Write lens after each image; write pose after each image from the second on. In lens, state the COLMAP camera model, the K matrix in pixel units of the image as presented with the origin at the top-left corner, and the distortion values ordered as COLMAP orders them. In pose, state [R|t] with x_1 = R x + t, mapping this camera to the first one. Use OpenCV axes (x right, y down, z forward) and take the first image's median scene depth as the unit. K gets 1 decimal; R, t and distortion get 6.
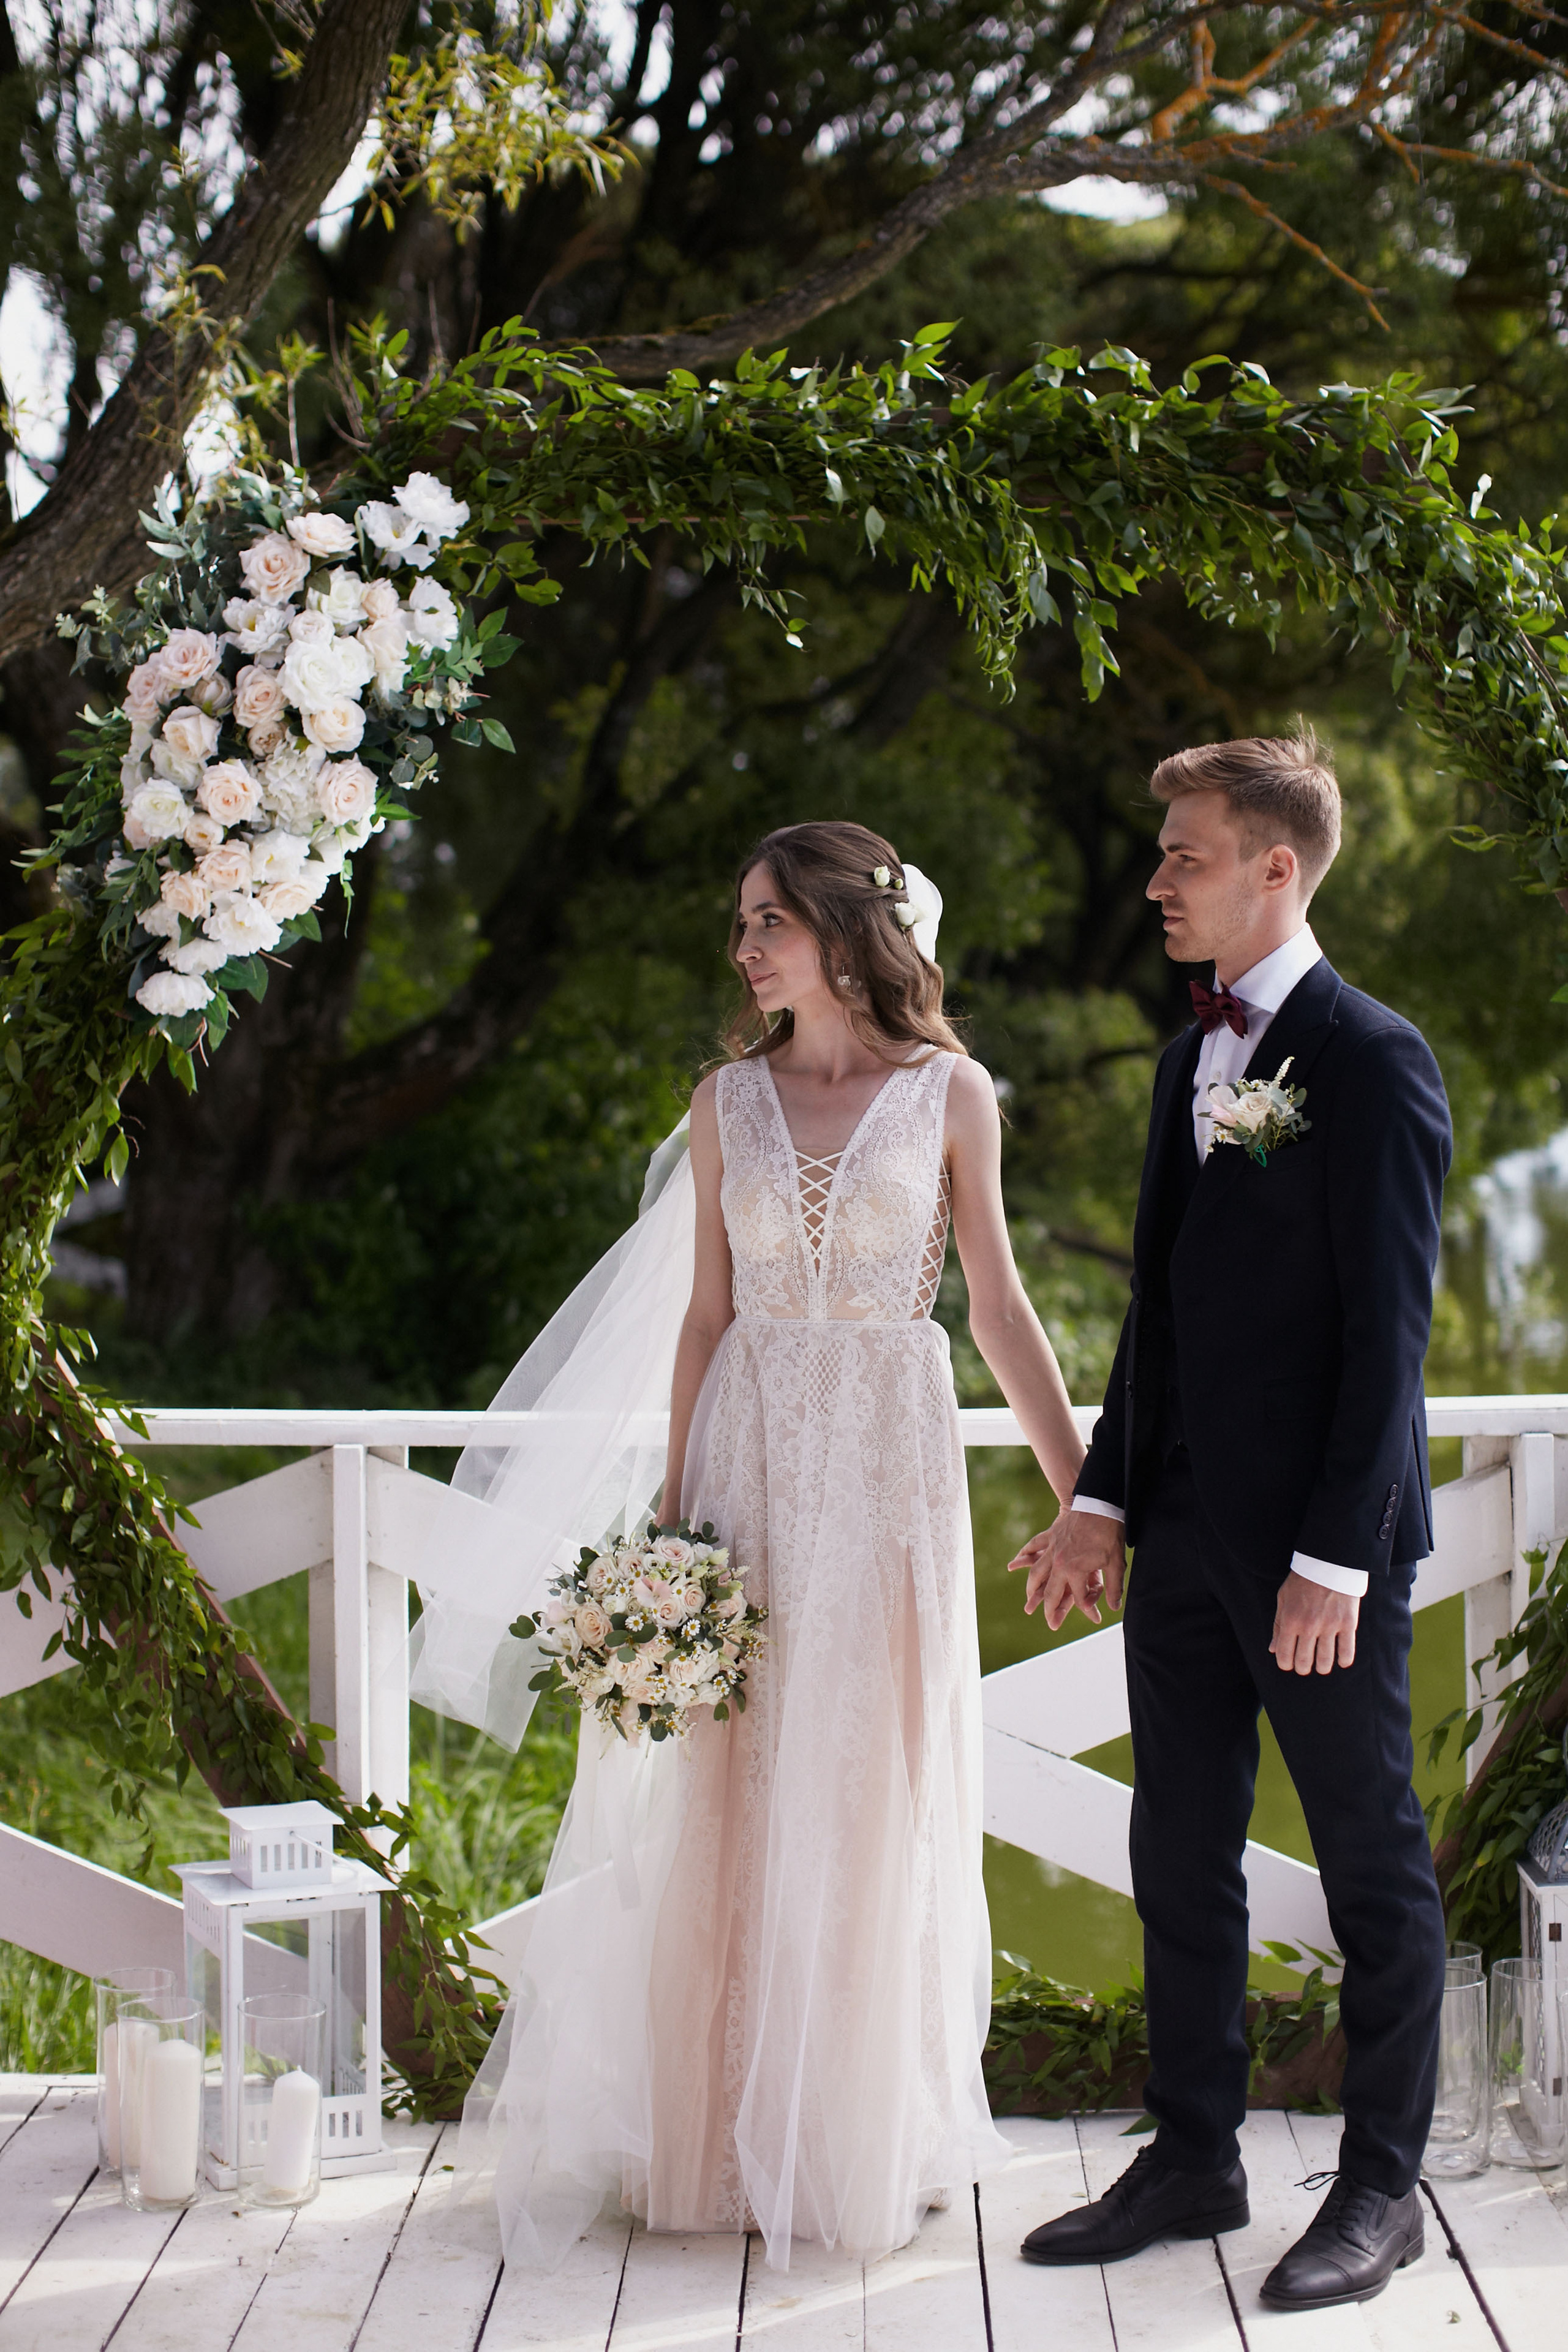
lens RADIAL K [[3817.4, 0, 744.1], [0, 3817.4, 1169.2], [0, 0, 1]] dist [-0.122037, 0.000000]
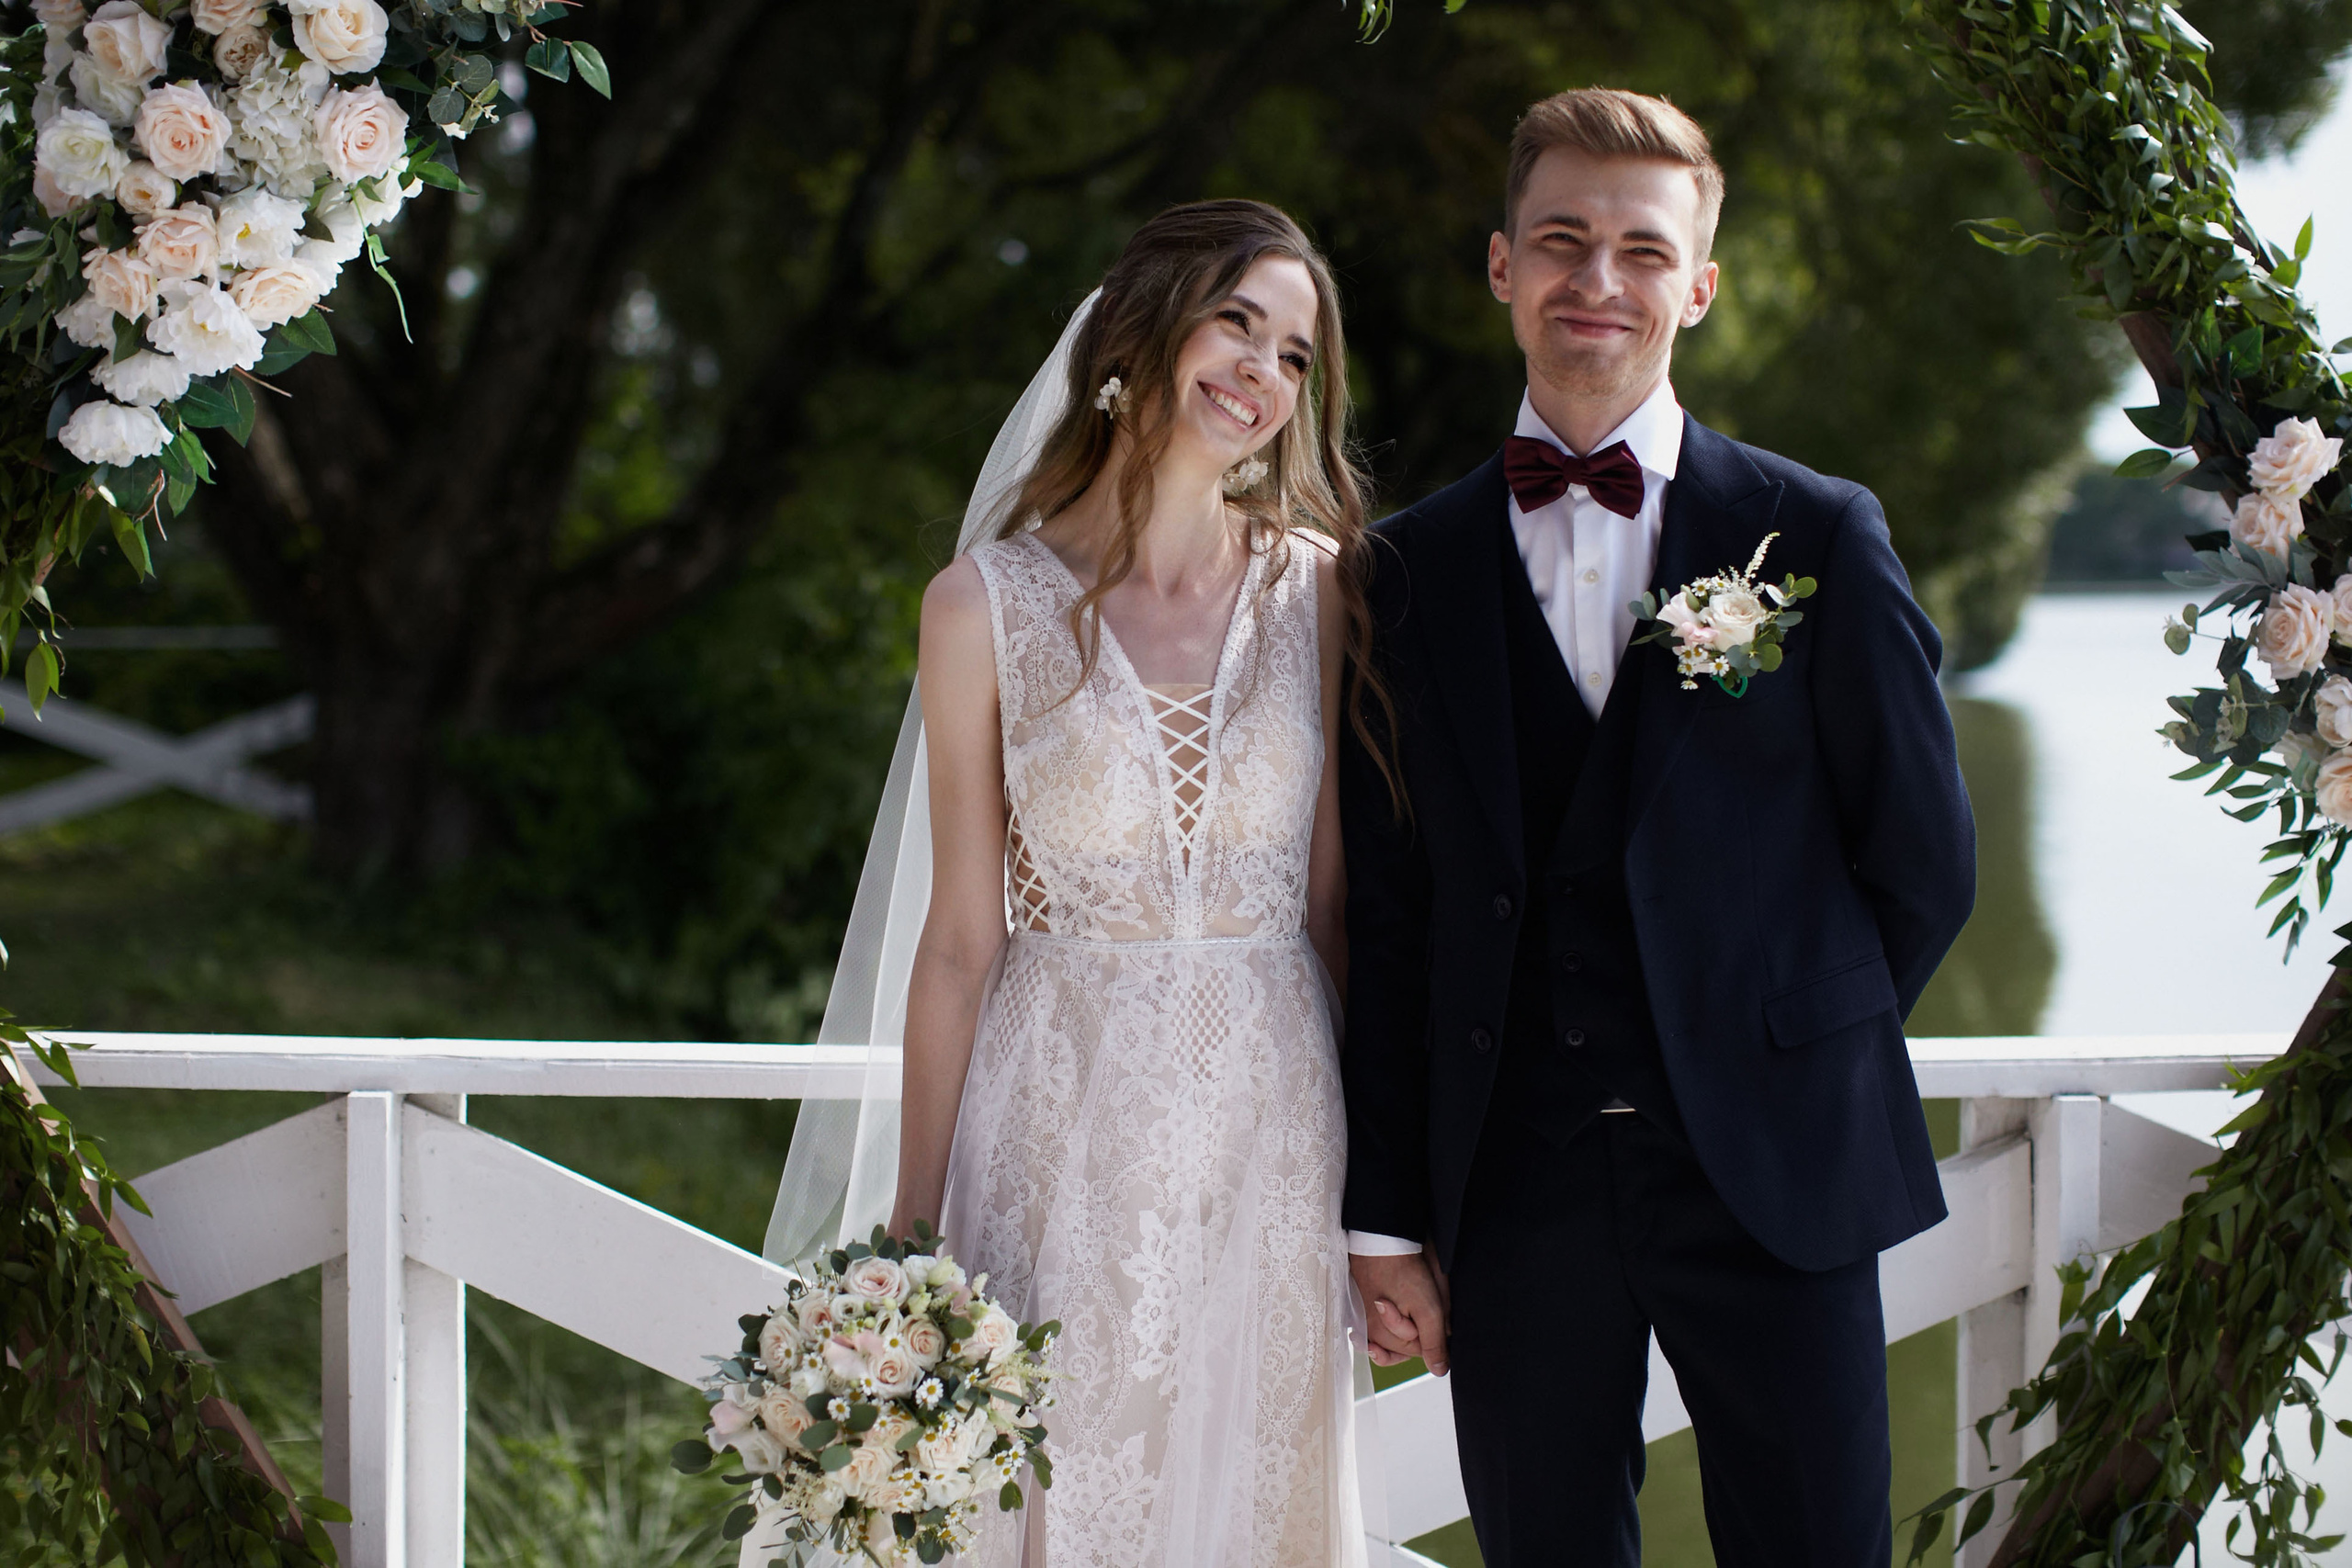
lens RADIAL K [[4041.6, 0, 1136.6], [0, 4041.6, 815.8], [0, 0, 1]] dist [-0.100945, 0.000000]
pose [[0.999457, 0.013029, 0.030267, 0.013063], [-0.013891, 0.999499, 0.028439, -0.000345], [-0.029881, -0.028844, 0.999137, 0.276960]]
